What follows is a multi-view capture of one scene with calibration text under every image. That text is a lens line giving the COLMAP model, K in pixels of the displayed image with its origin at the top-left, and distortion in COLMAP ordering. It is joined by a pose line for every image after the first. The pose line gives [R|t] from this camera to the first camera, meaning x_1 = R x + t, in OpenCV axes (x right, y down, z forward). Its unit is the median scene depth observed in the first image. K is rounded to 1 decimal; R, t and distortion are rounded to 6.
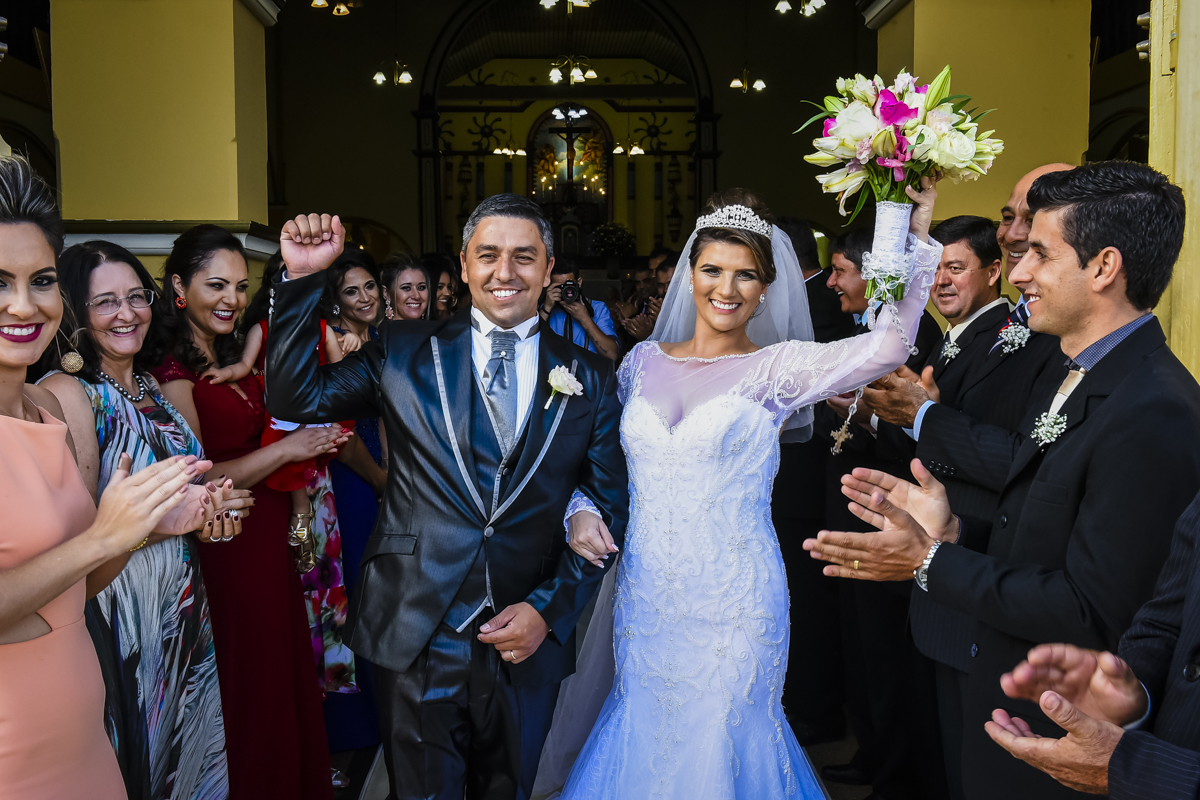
lens RADIAL K [[1316.5, 0, 597.7], [0, 1316.5, 400.7], [0, 0, 1]] dist [-0.002258, 0.000000]
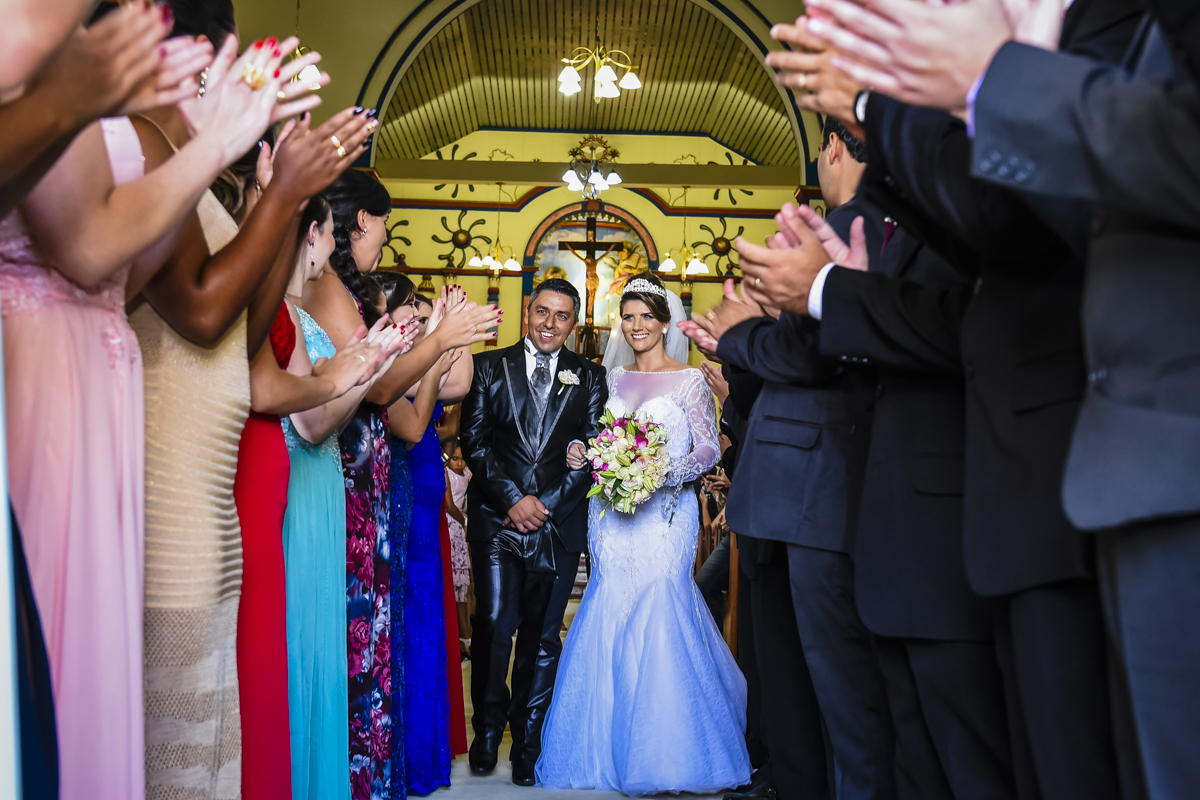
lens RADIAL K [[1798.8, 0, 600.0], [0, 1798.8, 401.3], [0, 0, 1]] dist [0.170183, 0.000000]
pose [[0.999466, 0.029012, -0.015033, -0.001559], [-0.031036, 0.986790, -0.159006, 0.010660], [0.010222, 0.159388, 0.987163, 0.146649]]
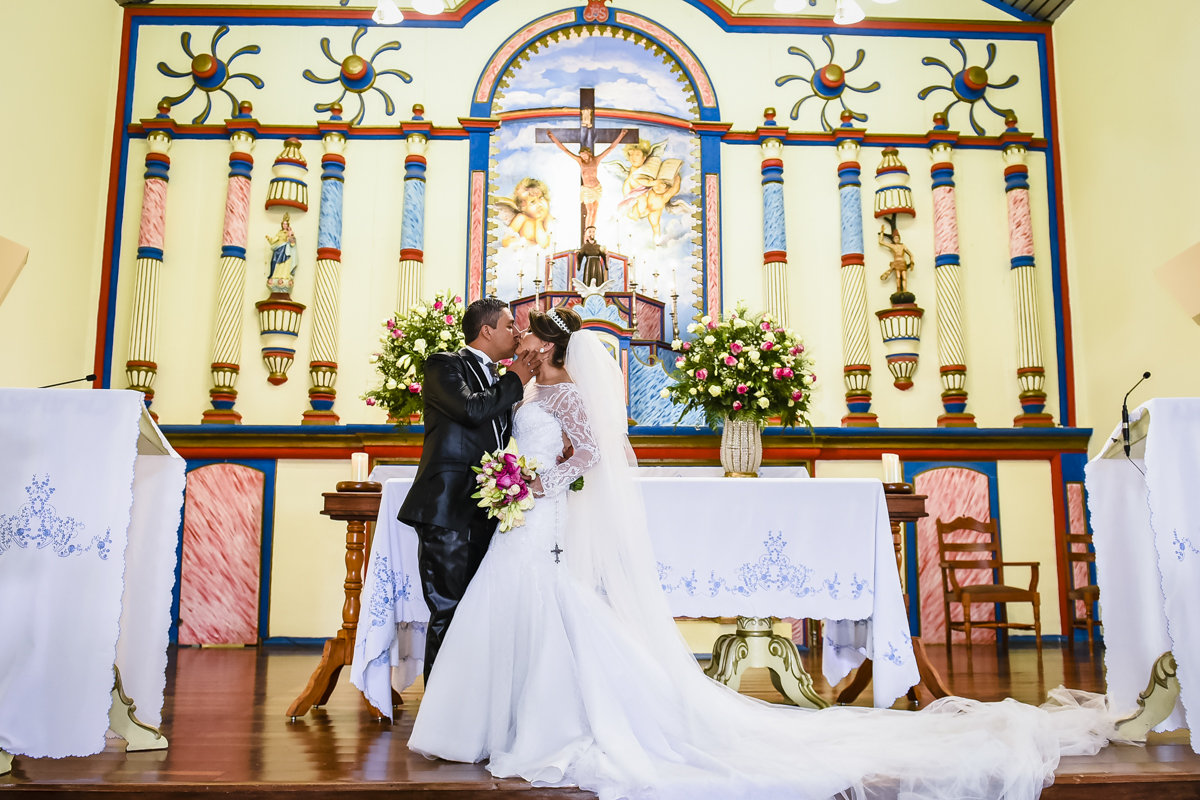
lens RADIAL K [[980.1, 0, 597.0], [0, 980.1, 407.4], [0, 0, 1]] dist [0.011117, 0.002084]
pose [[0.999770, 0.004846, 0.020896, -0.025591], [-0.000030, 0.974463, -0.224547, -0.059801], [-0.021451, 0.224495, 0.974239, 0.763491]]
